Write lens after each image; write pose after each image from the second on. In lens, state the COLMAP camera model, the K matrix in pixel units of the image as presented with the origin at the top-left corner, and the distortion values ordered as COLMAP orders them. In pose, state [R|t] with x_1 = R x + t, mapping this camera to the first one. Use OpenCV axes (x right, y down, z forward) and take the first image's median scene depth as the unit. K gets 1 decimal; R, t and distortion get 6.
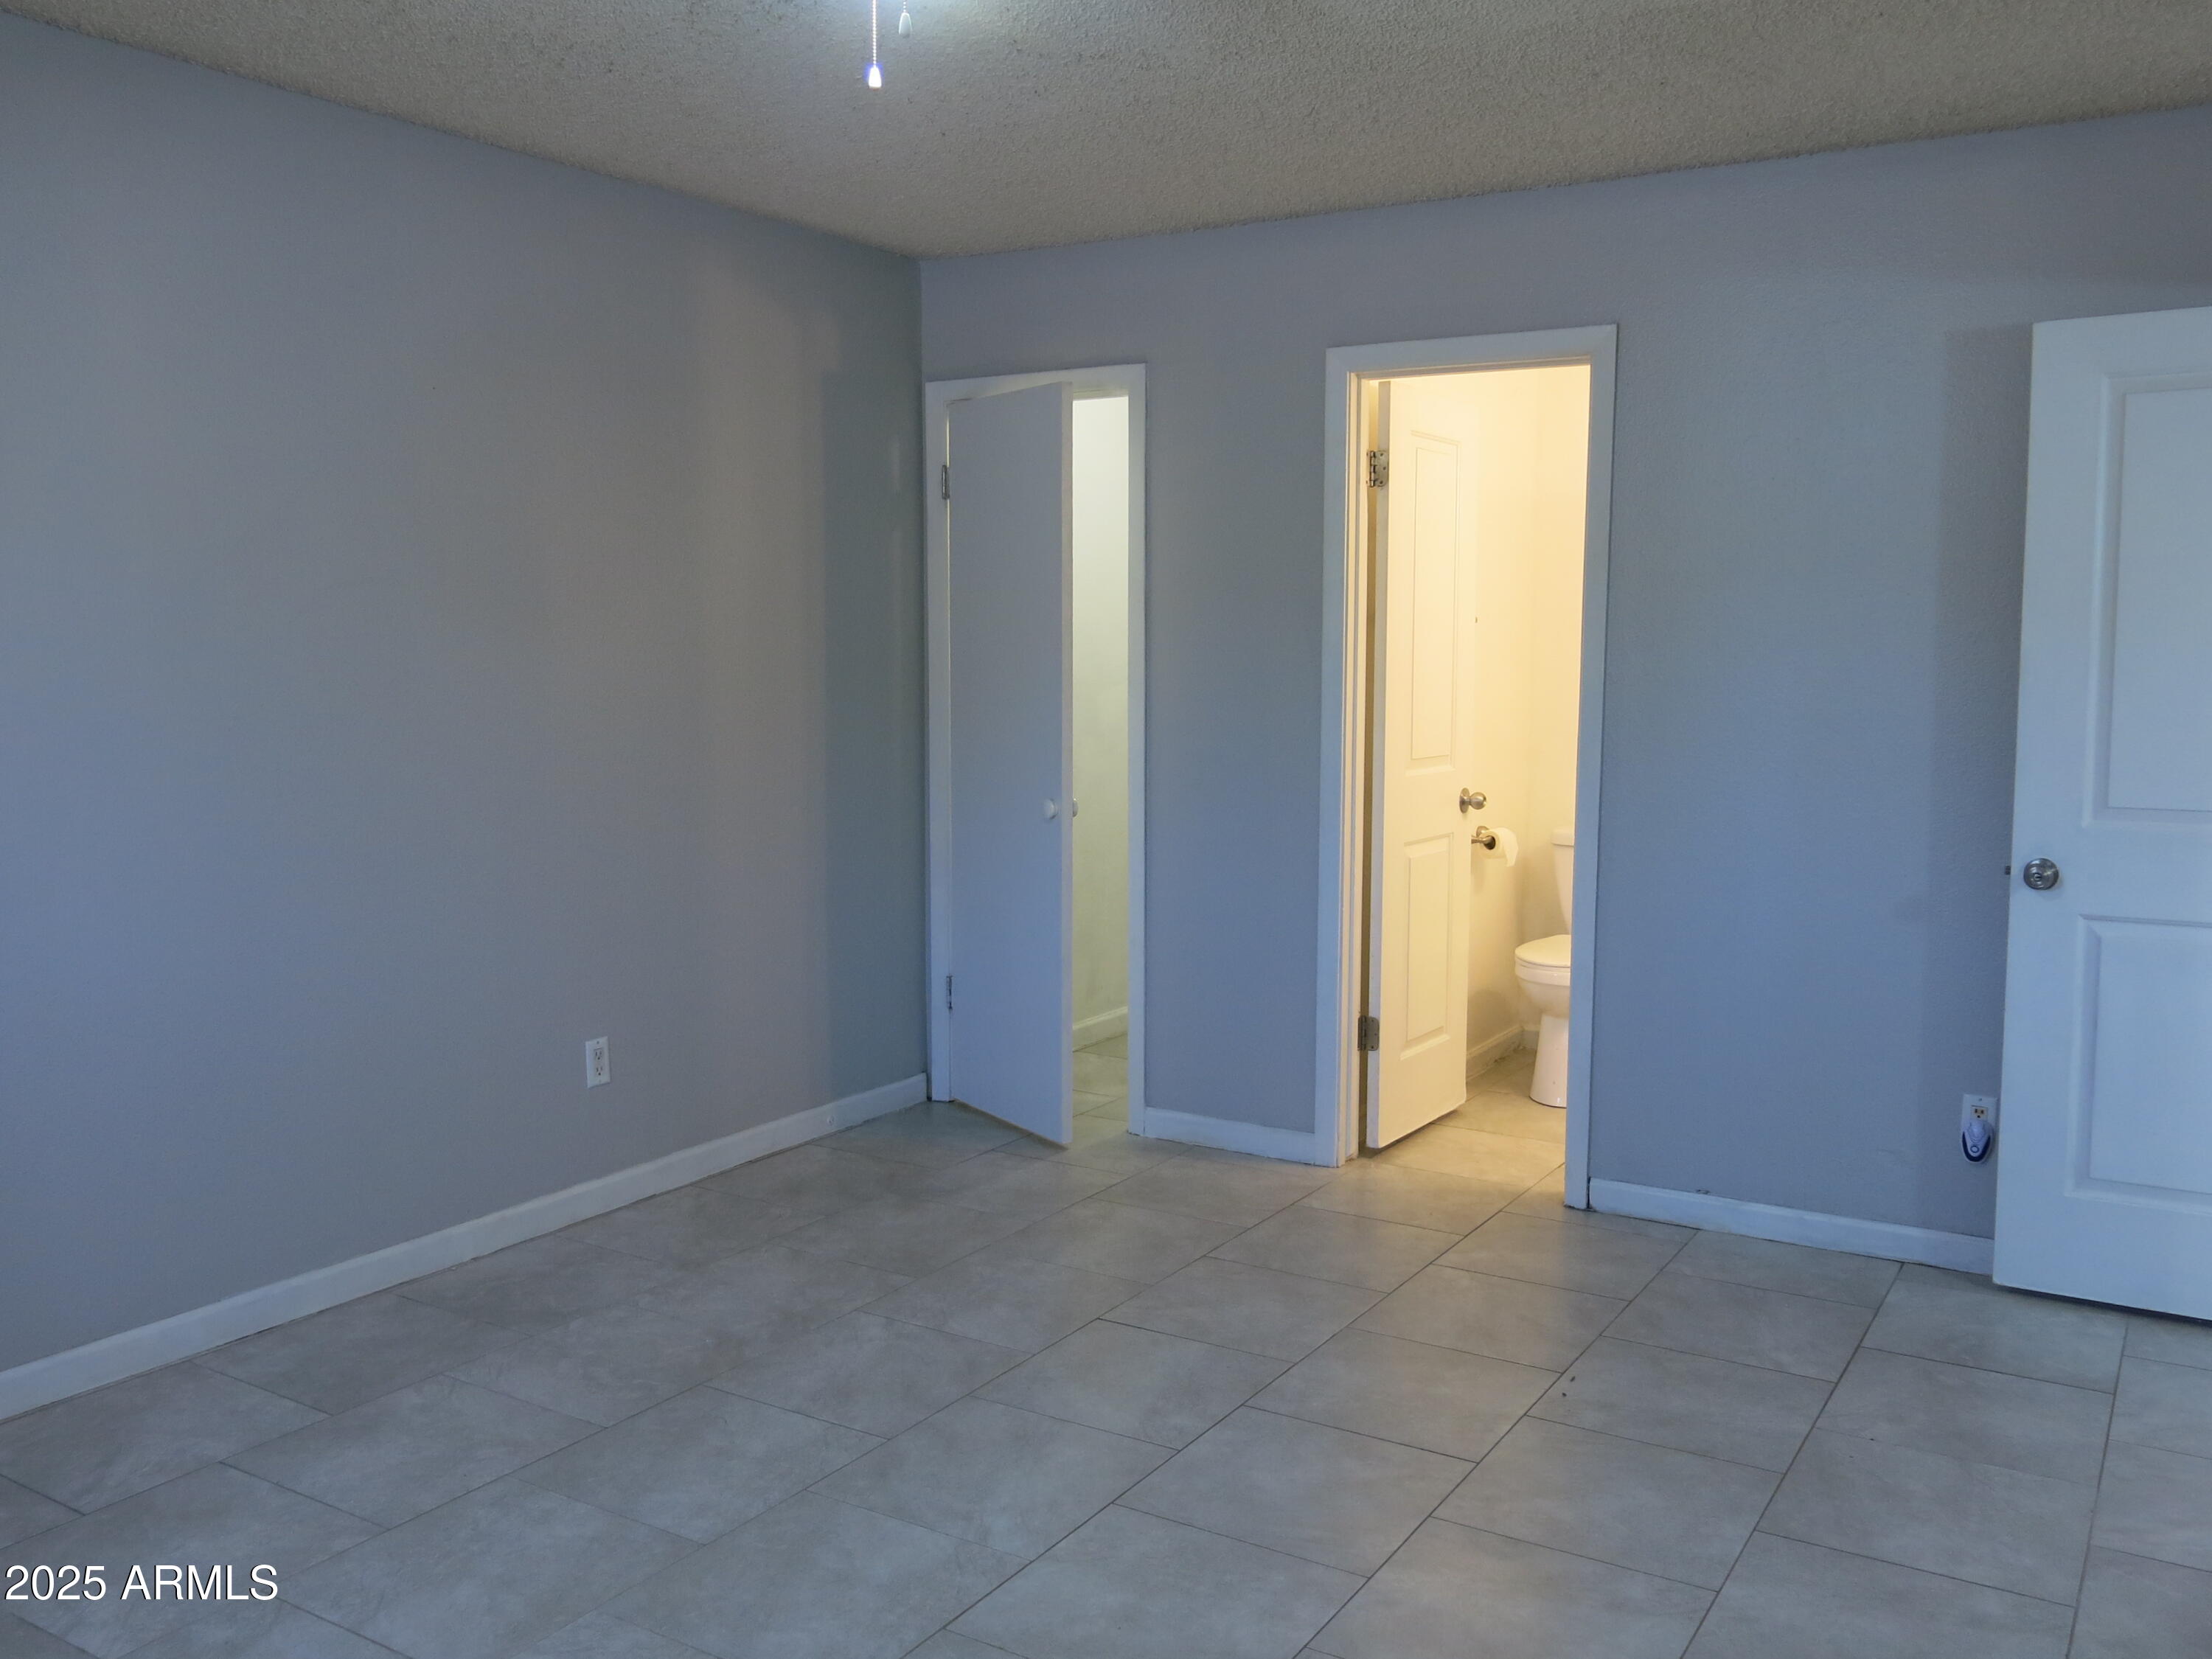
lens RADIAL K [[1841.0, 0, 1104.3], [0, 1841.0, 829.0], [0, 0, 1]] dist [-0.016977, -0.001874]
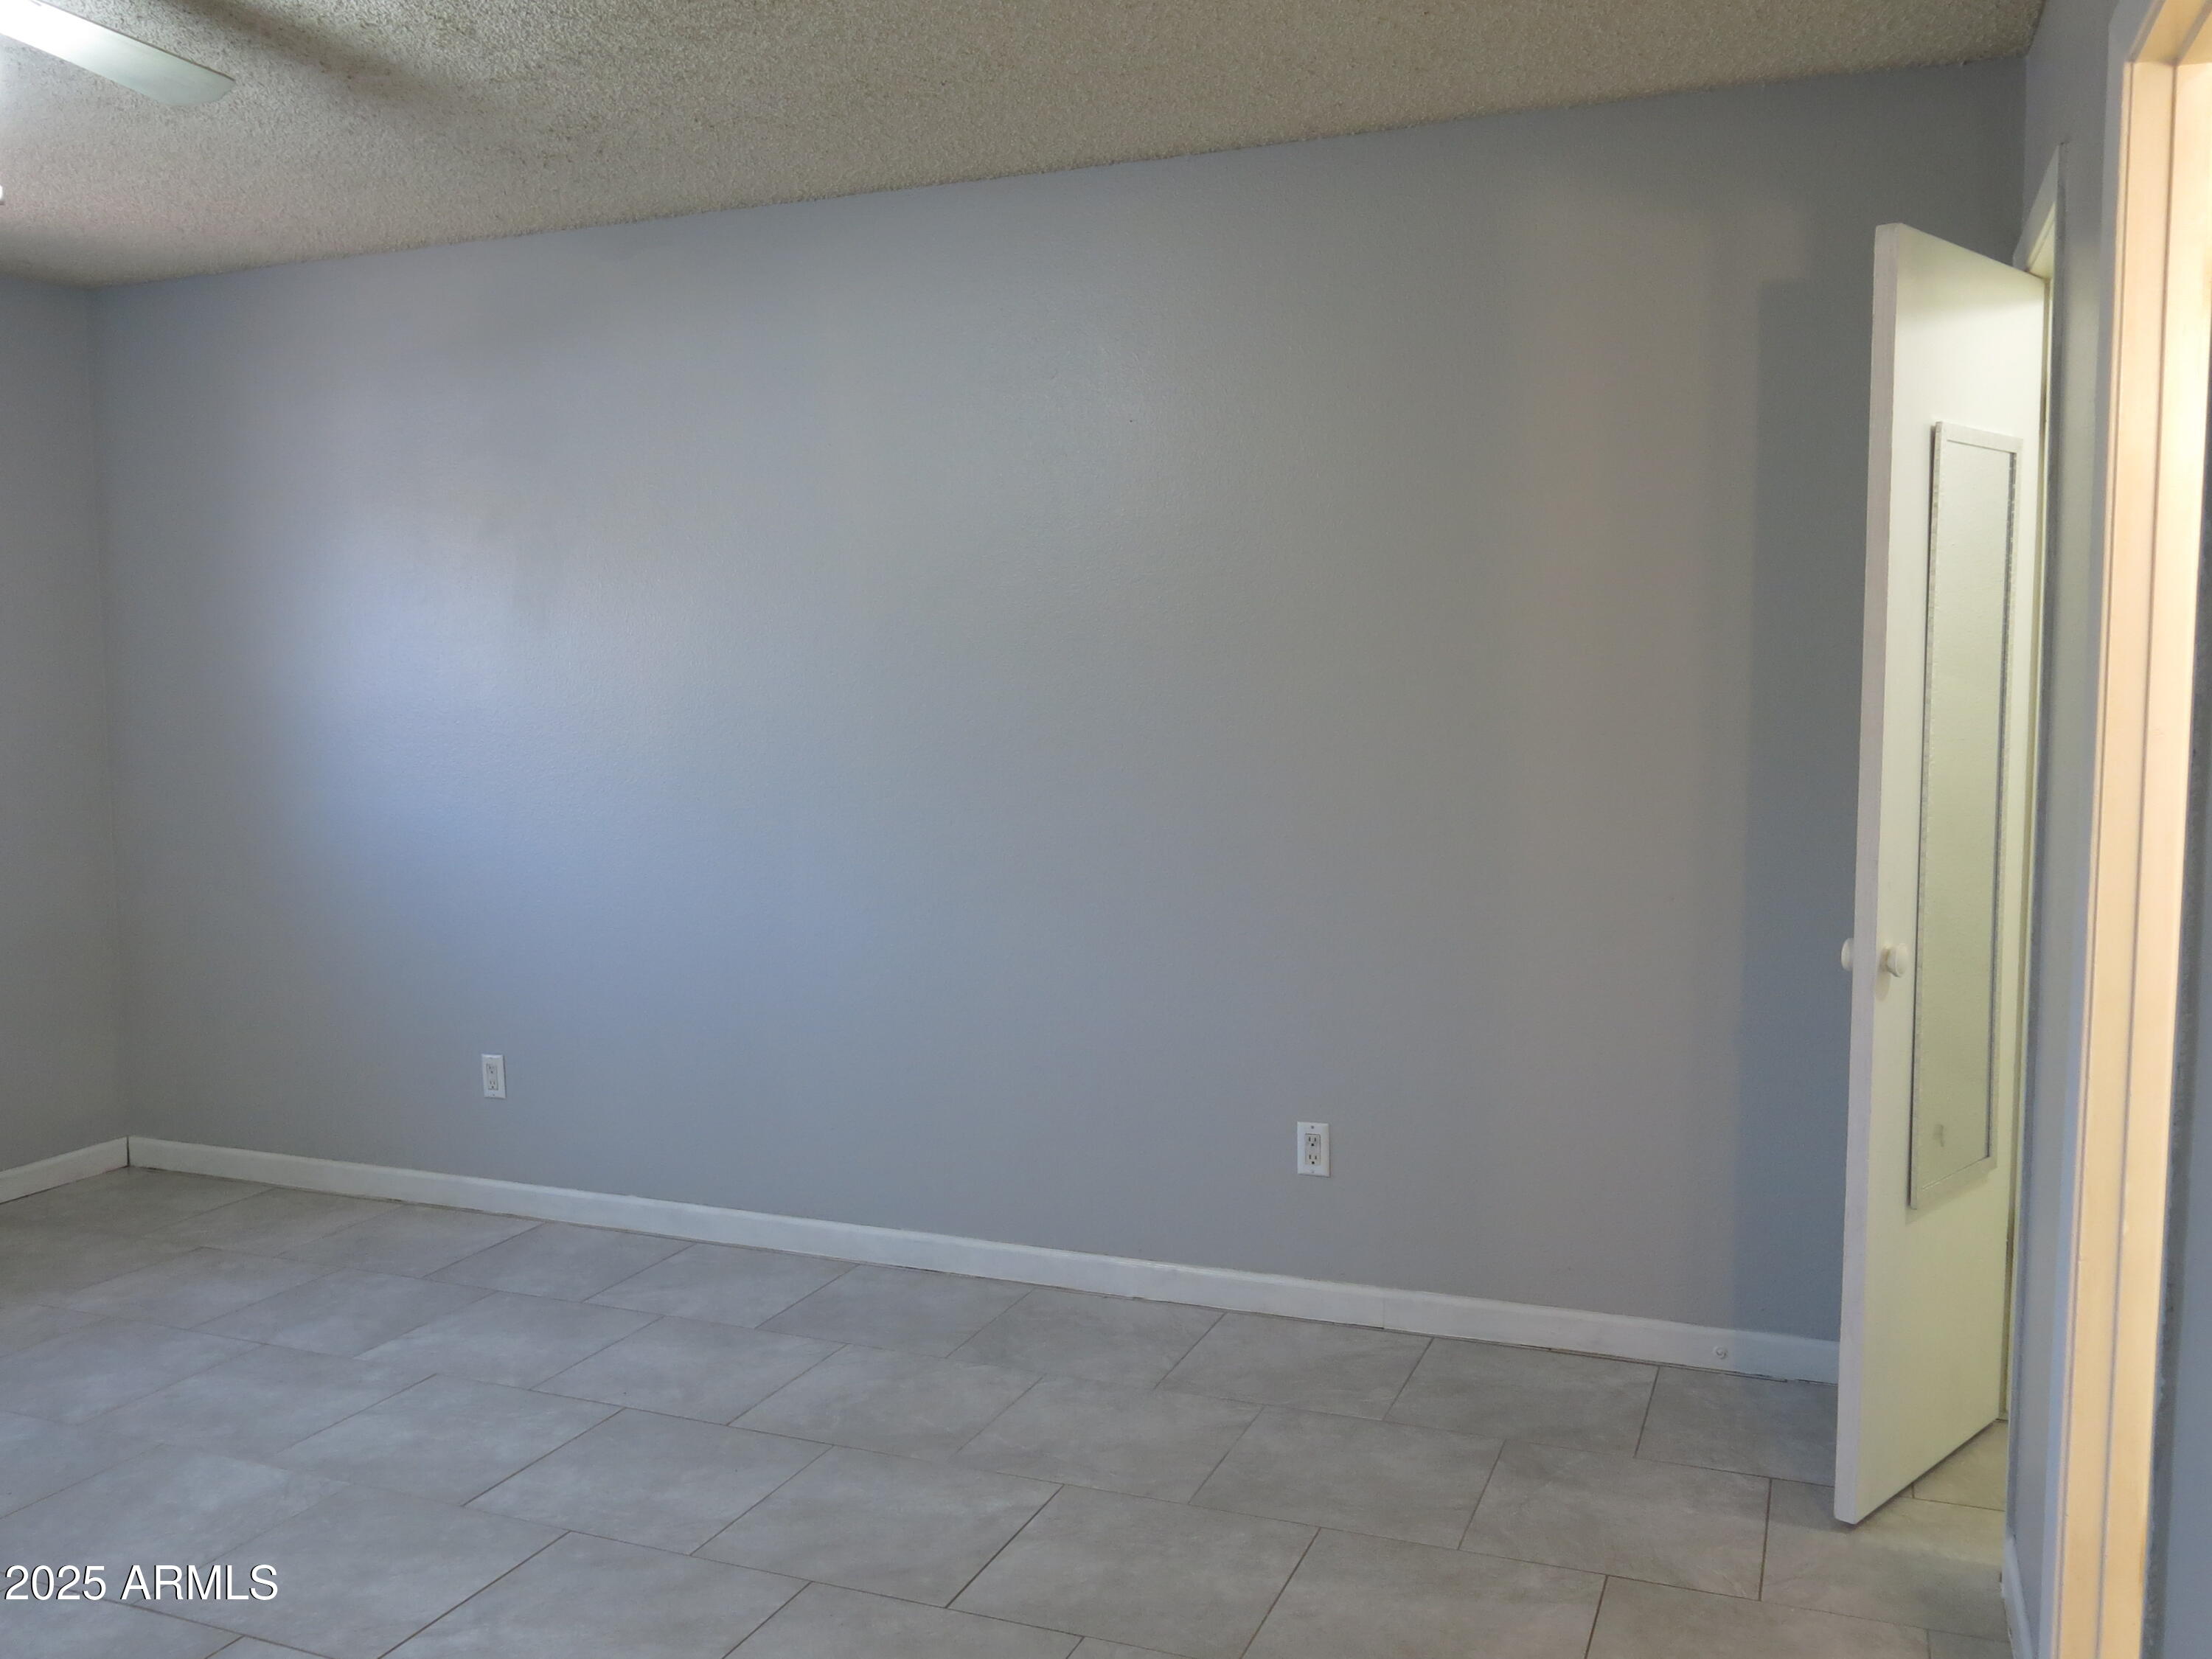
lens RADIAL K [[1841.0, 0, 1105.2], [0, 1841.0, 829.1], [0, 0, 1]] dist [-0.016977, -0.001874]
pose [[0.175646, 0.081596, -0.981066, 0.664344], [-0.095928, 0.993235, 0.065433, -0.087988], [0.979769, 0.082619, 0.182285, 0.857647]]
